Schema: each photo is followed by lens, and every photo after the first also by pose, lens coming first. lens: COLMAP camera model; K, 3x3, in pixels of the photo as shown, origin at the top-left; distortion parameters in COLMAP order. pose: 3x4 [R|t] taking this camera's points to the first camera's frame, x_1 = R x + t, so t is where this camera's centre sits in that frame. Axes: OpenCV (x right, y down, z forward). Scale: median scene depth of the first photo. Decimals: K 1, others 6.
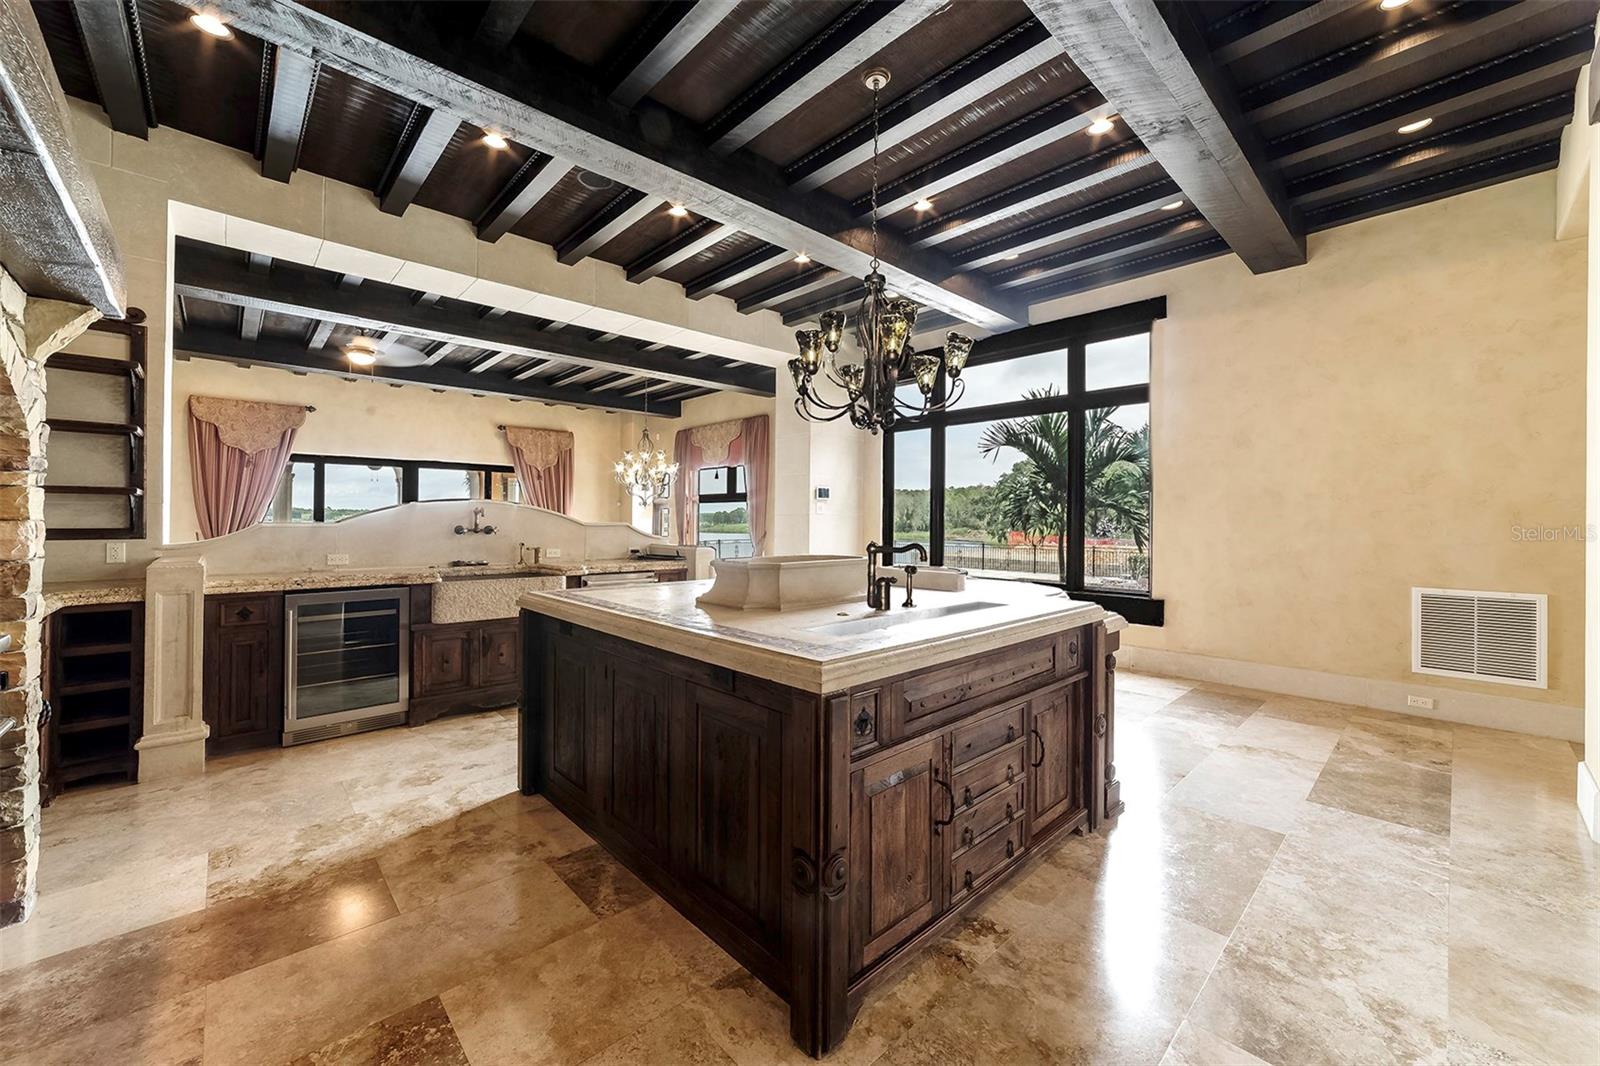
lens RADIAL K [[613.0, 0, 797.1], [0, 613.0, 523.1], [0, 0, 1]] dist [-0.010052, 0.003882]
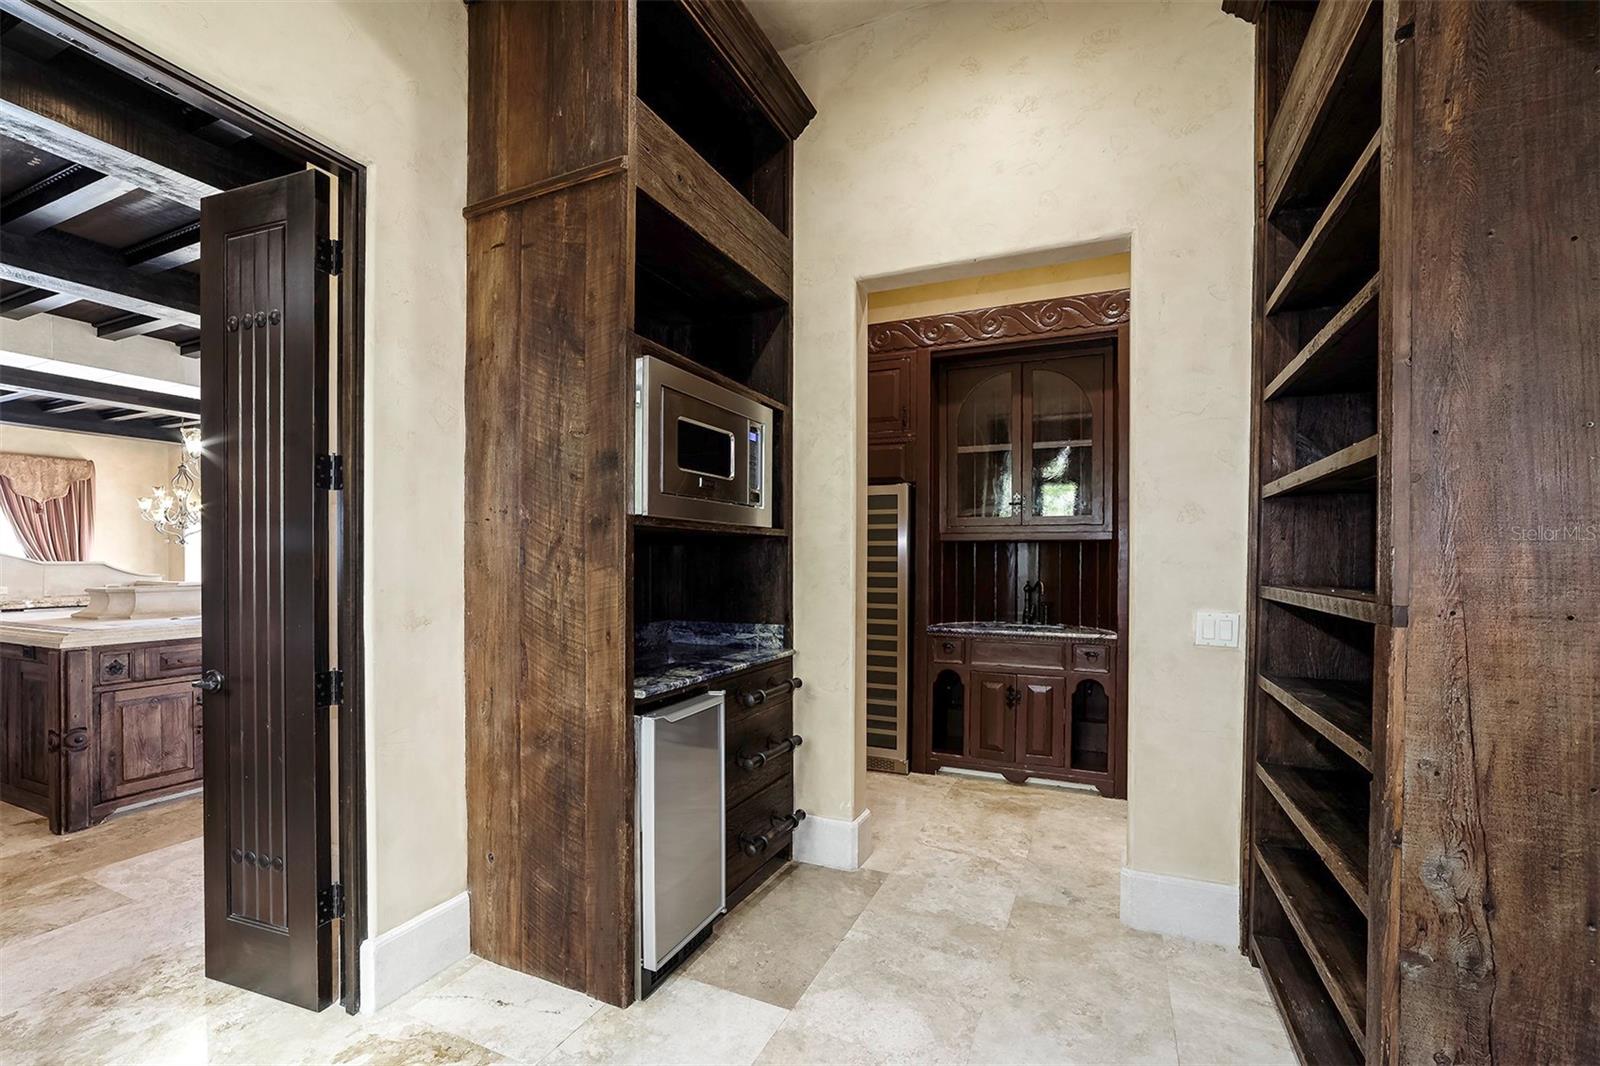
lens RADIAL K [[662.0, 0, 806.0], [0, 662.0, 567.6], [0, 0, 1]] dist [0.000765, 0.000147]
pose [[0.923653, -0.005369, 0.383192, 0.324798], [0.001498, 0.999945, 0.010401, -0.000860], [-0.383227, -0.009033, 0.923610, -0.427516]]
